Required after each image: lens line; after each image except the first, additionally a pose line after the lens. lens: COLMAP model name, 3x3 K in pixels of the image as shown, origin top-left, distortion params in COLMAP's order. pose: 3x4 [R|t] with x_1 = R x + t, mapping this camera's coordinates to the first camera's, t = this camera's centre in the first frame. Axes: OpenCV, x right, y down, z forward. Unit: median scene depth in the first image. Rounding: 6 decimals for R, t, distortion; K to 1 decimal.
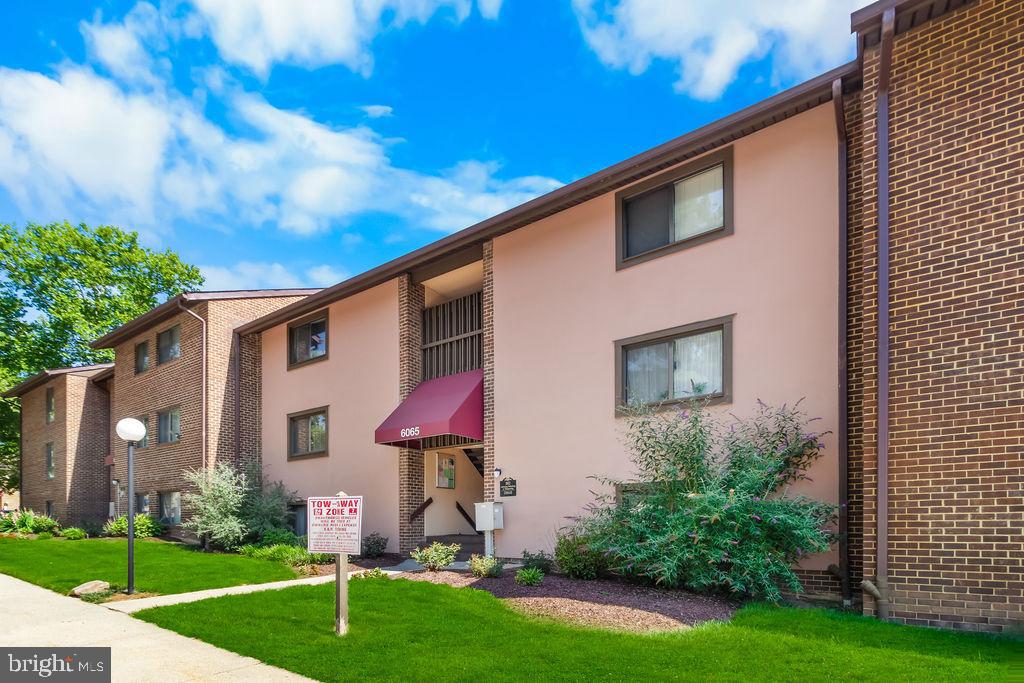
lens RADIAL K [[451.1, 0, 493.6], [0, 451.1, 341.9], [0, 0, 1]] dist [0.001289, 0.000275]
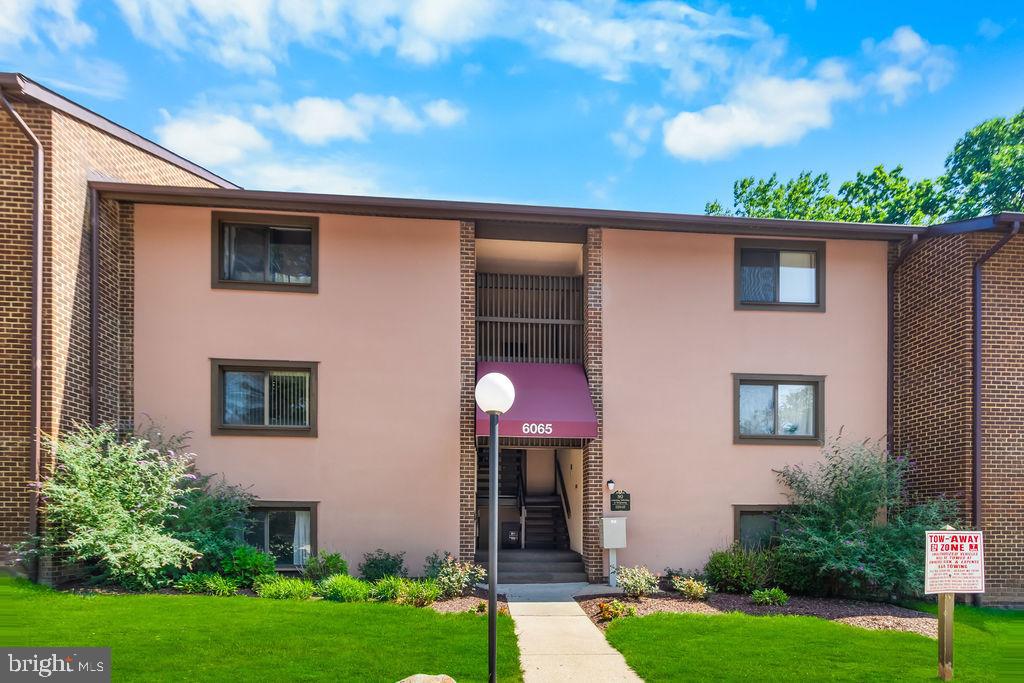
lens RADIAL K [[475.7, 0, 517.8], [0, 475.7, 346.2], [0, 0, 1]] dist [0.000560, -0.000410]
pose [[0.777886, 0.228125, 0.585535, -0.781415], [-0.244530, 0.968227, -0.052362, 0.115415], [-0.578876, -0.102449, 0.808954, 0.359344]]
